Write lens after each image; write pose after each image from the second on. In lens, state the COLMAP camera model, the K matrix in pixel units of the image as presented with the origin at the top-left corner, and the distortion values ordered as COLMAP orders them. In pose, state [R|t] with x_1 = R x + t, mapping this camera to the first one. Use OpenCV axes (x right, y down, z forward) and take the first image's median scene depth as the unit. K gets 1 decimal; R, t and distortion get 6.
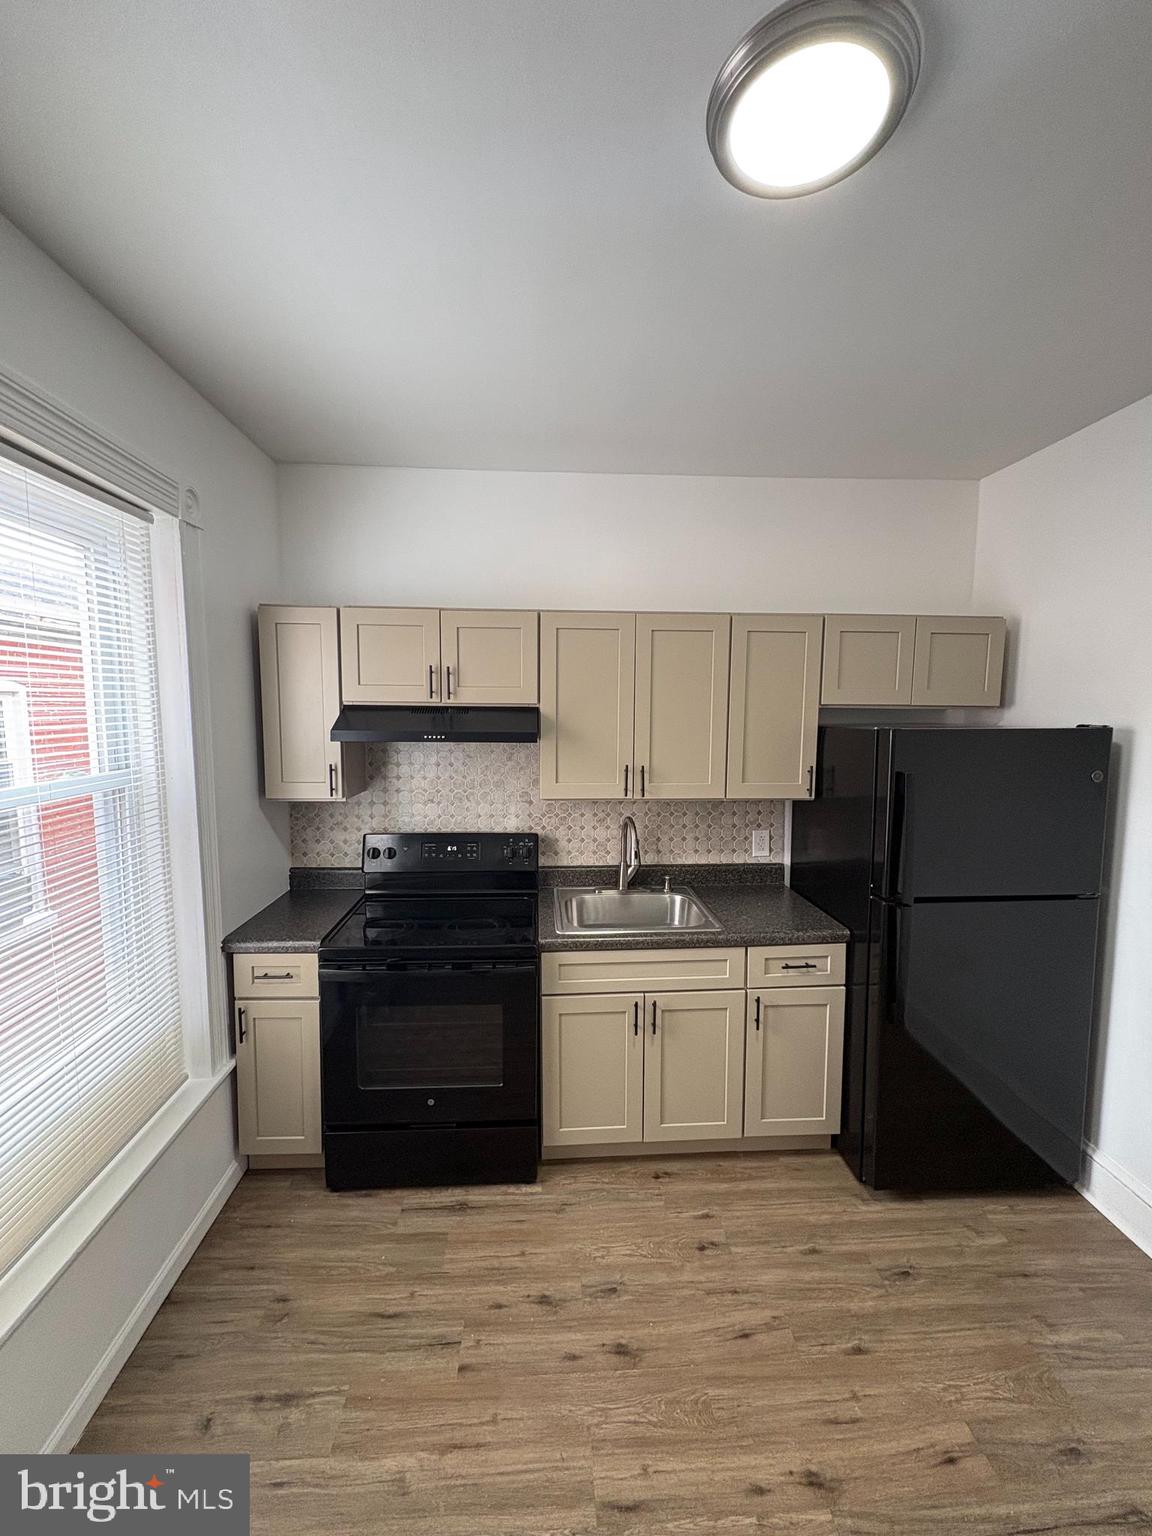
lens RADIAL K [[609.8, 0, 576.0], [0, 609.8, 768.0], [0, 0, 1]] dist [0.001640, -0.000200]
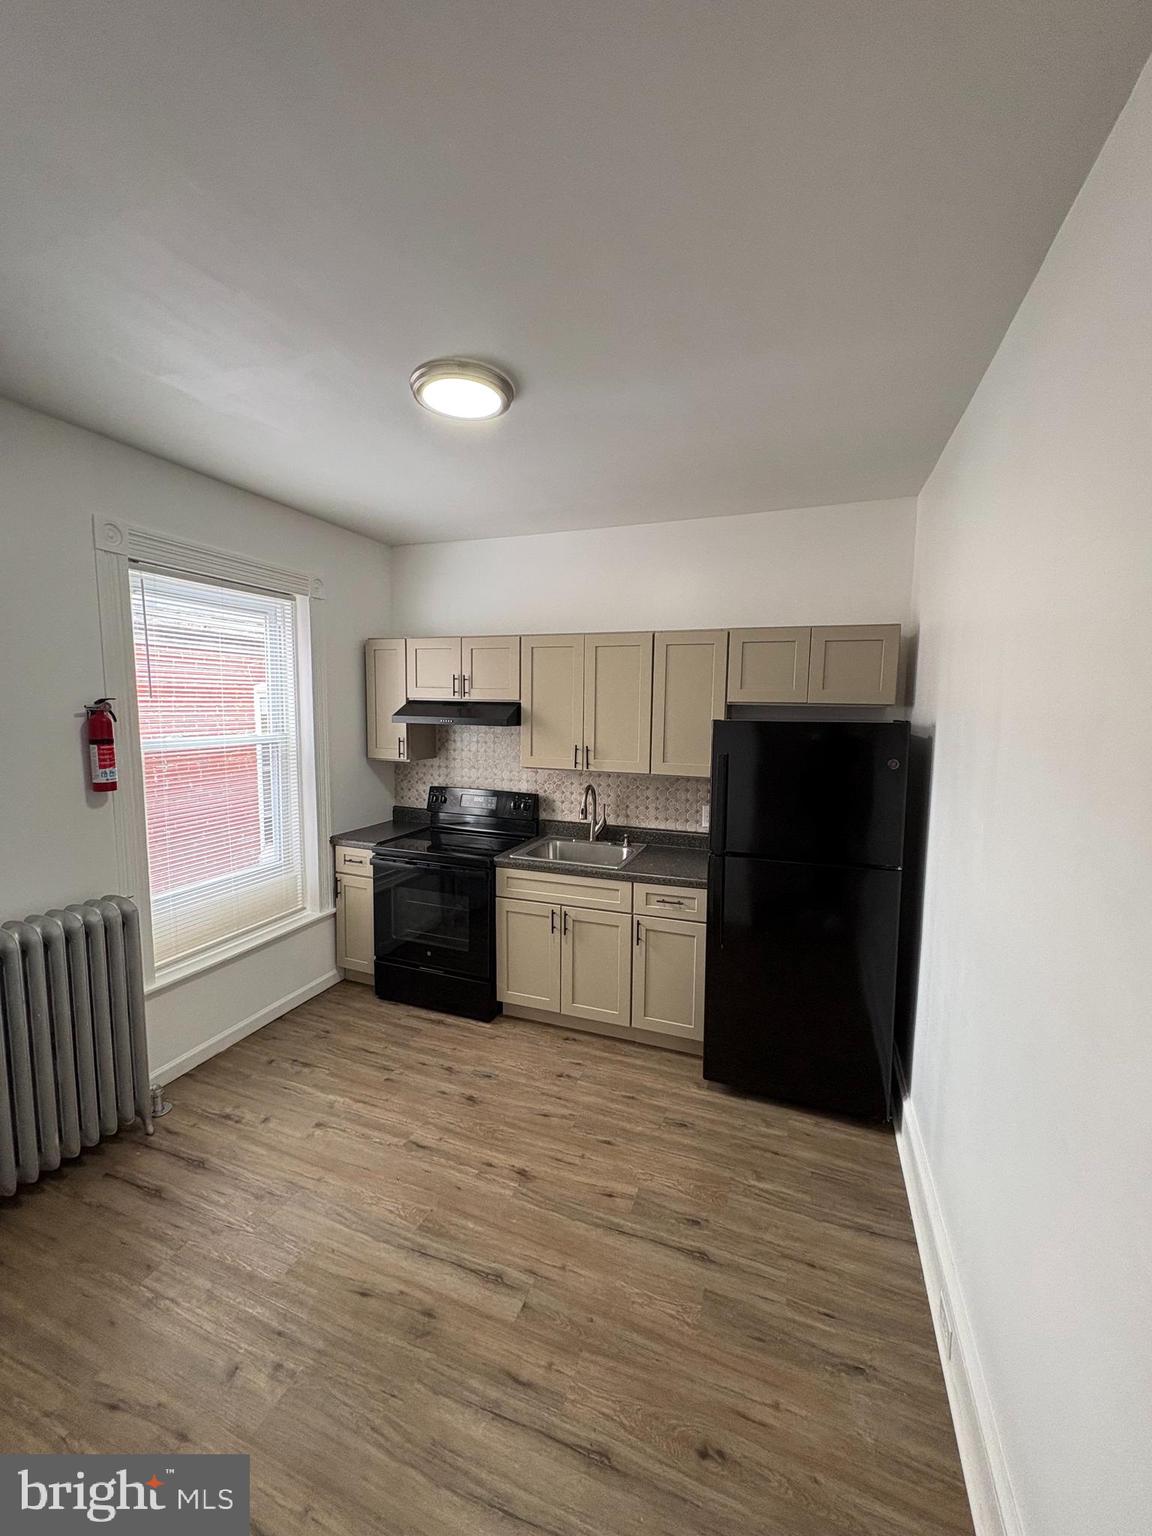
lens RADIAL K [[609.8, 0, 576.0], [0, 609.8, 768.0], [0, 0, 1]] dist [0.001640, -0.000200]
pose [[0.913466, 0.050152, -0.403812, 0.670153], [-0.049992, 0.998690, 0.010947, 0.032982], [0.403832, 0.010188, 0.914777, -0.268677]]
